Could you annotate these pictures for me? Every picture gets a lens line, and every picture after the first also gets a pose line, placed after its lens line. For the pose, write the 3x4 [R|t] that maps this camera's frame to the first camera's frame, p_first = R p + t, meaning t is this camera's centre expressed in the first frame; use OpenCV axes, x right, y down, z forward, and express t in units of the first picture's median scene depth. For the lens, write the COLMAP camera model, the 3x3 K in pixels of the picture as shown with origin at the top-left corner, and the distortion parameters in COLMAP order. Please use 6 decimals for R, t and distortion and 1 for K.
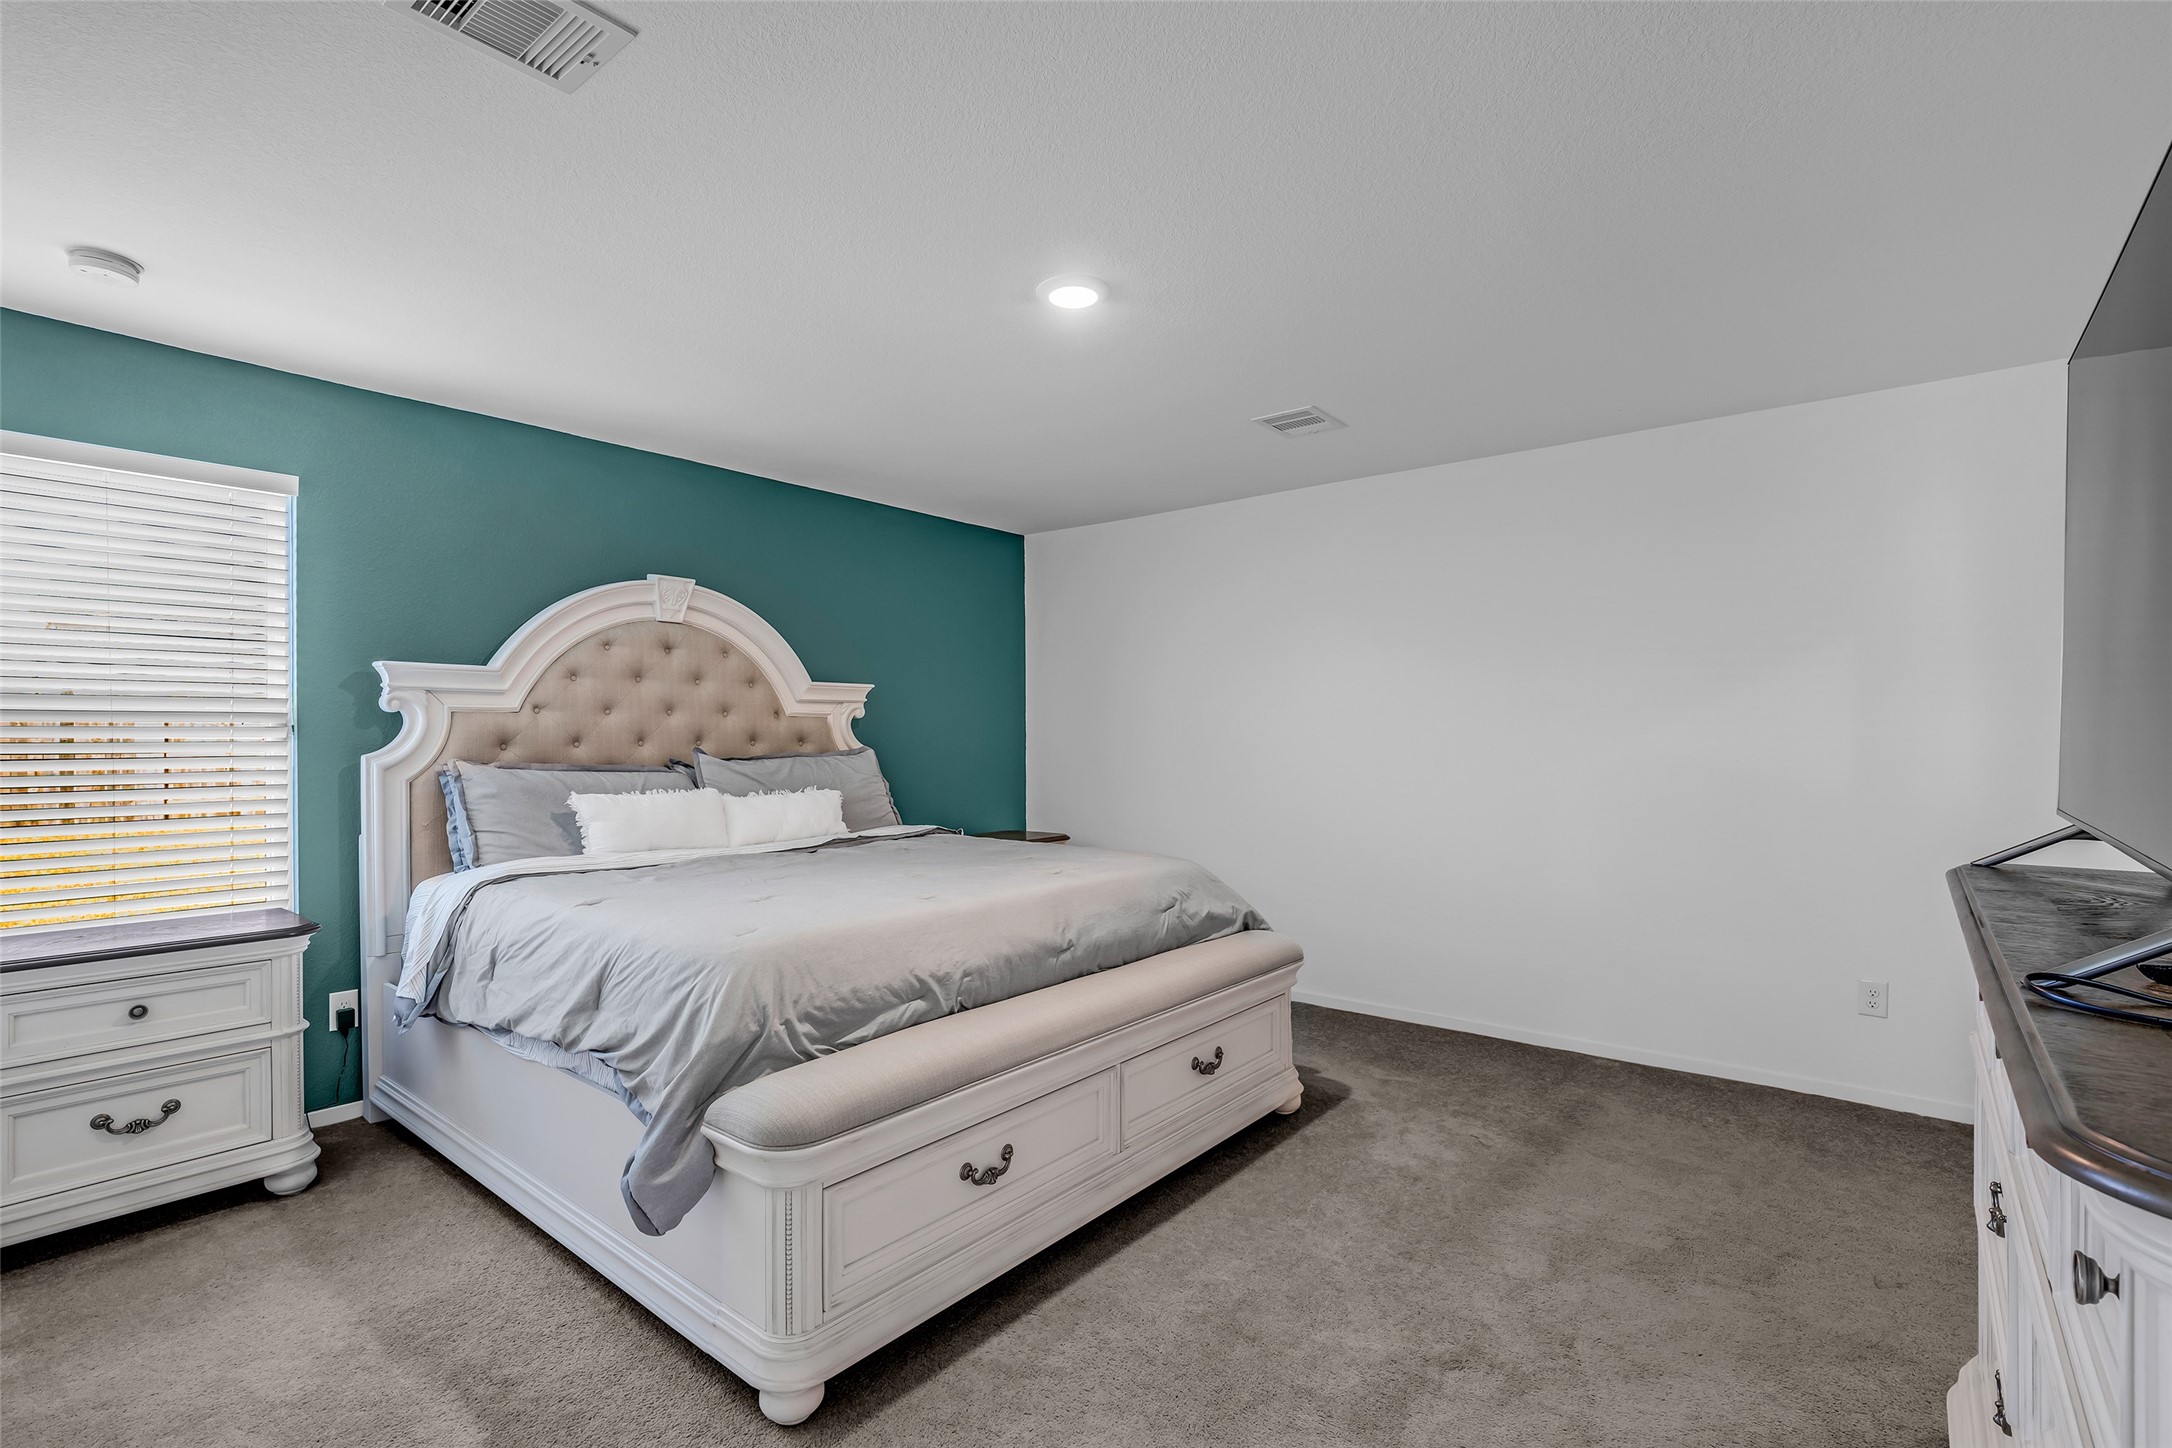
lens RADIAL K [[1002.7, 0, 1102.1], [0, 1002.7, 723.6], [0, 0, 1]] dist [-0.017500, 0.004971]
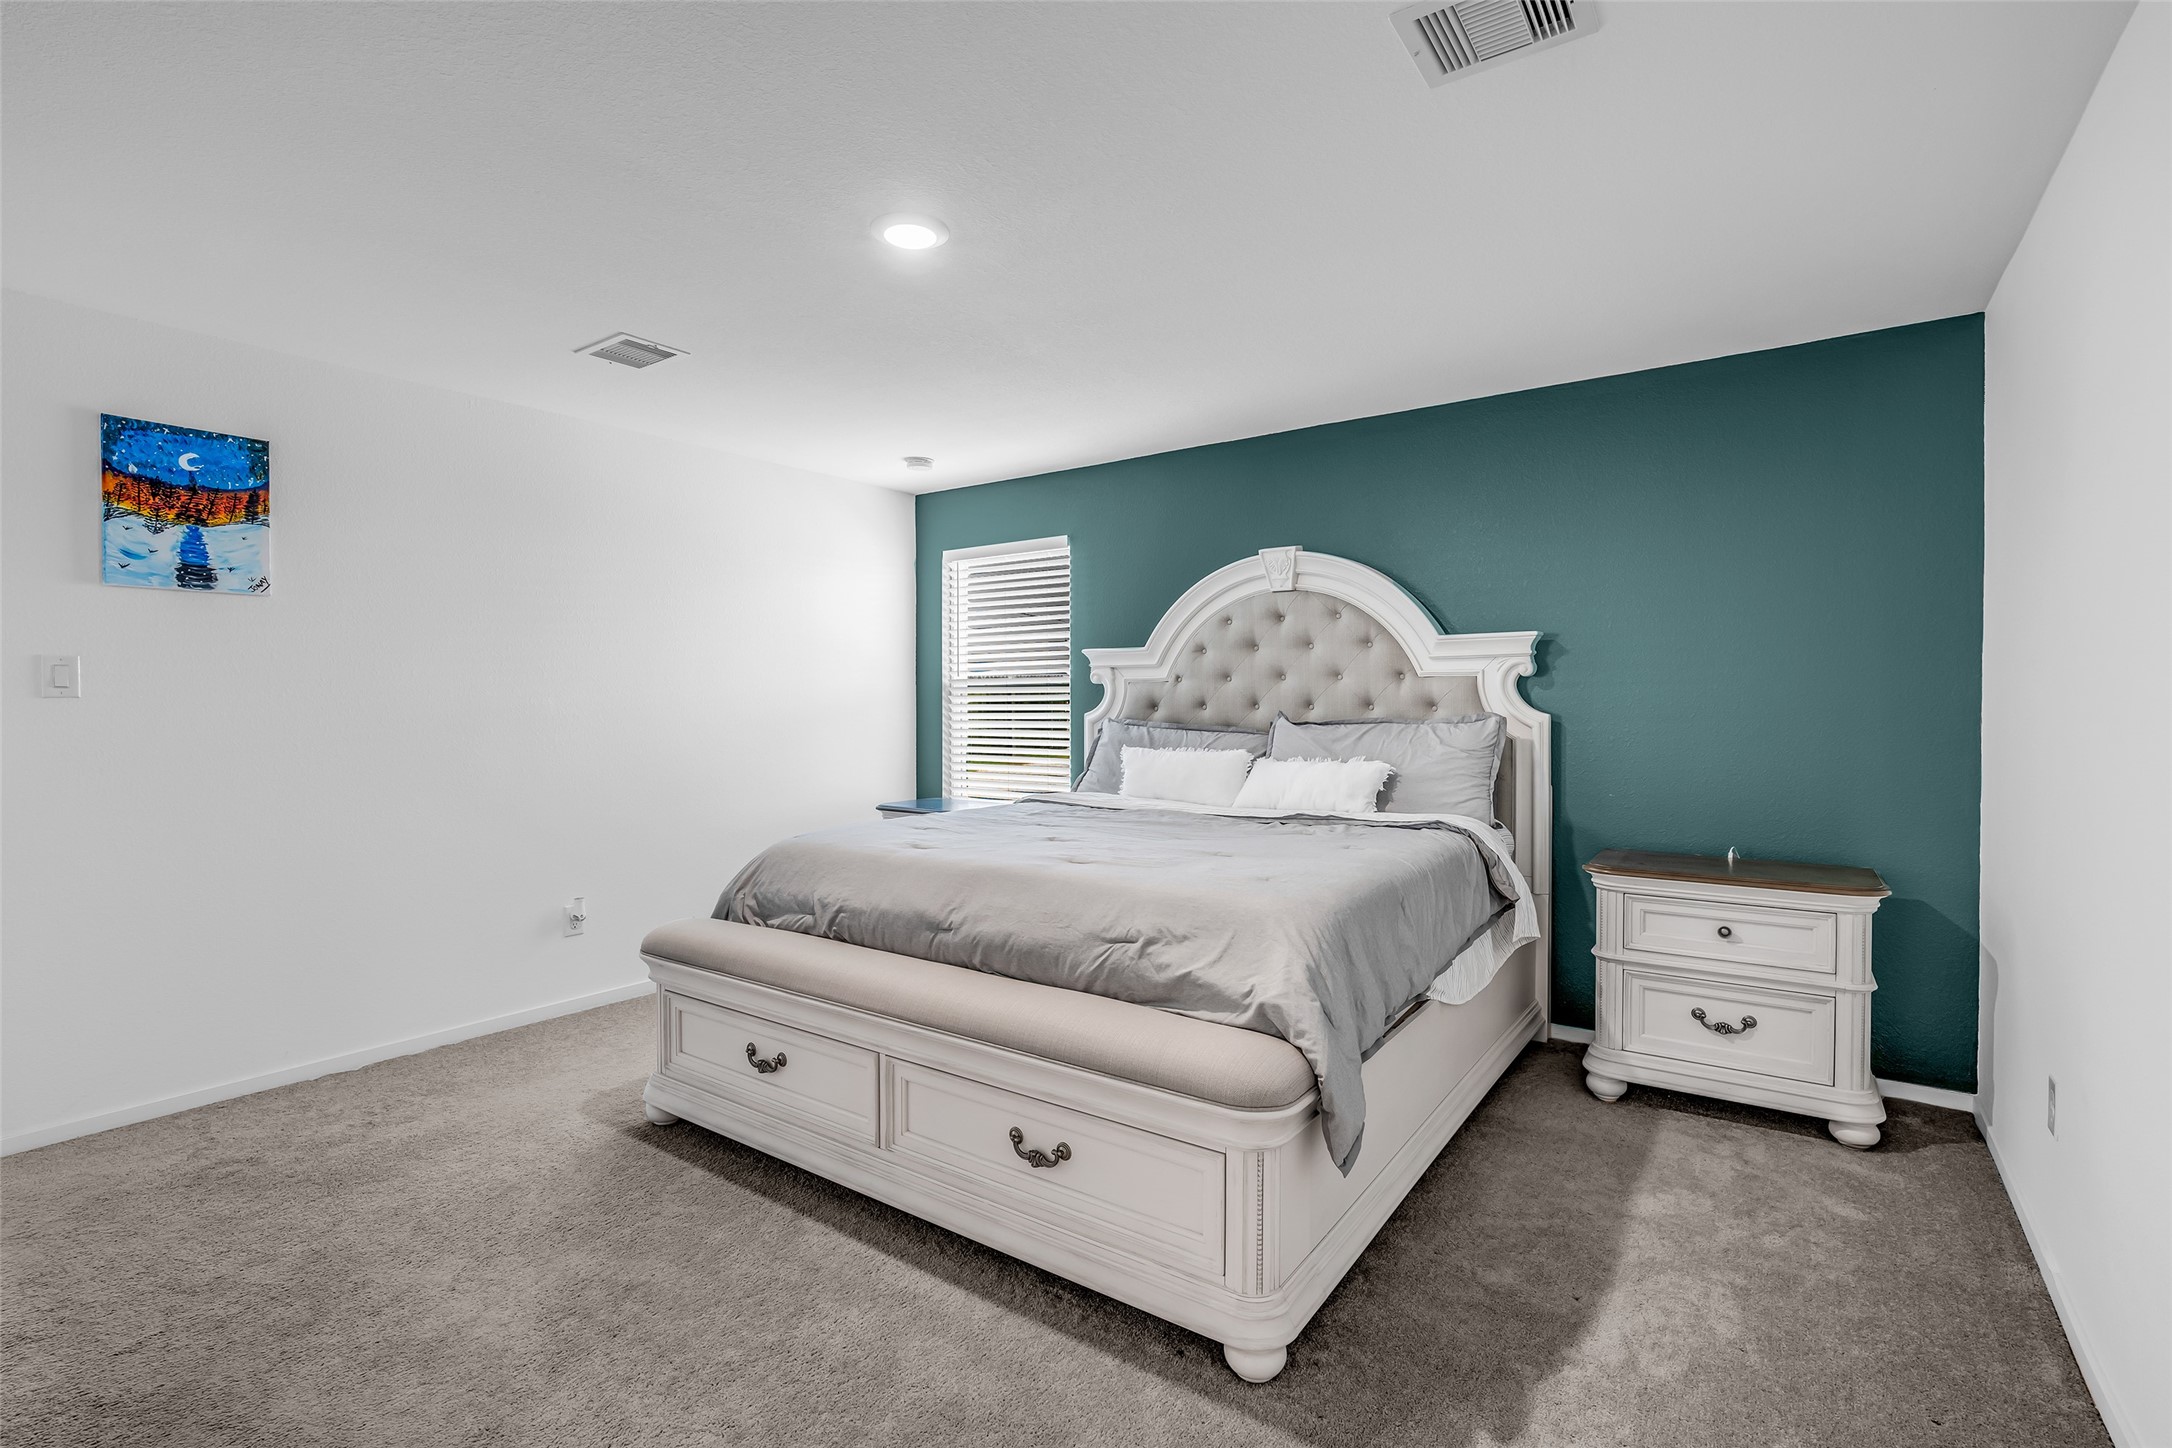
lens RADIAL K [[1002.7, 0, 1103.4], [0, 1002.7, 719.3], [0, 0, 1]] dist [-0.017500, 0.004971]
pose [[0.055144, 0.019830, -0.998282, 0.630259], [0.015078, 0.999672, 0.020691, 0.008138], [0.998365, -0.016193, 0.054826, 0.767619]]
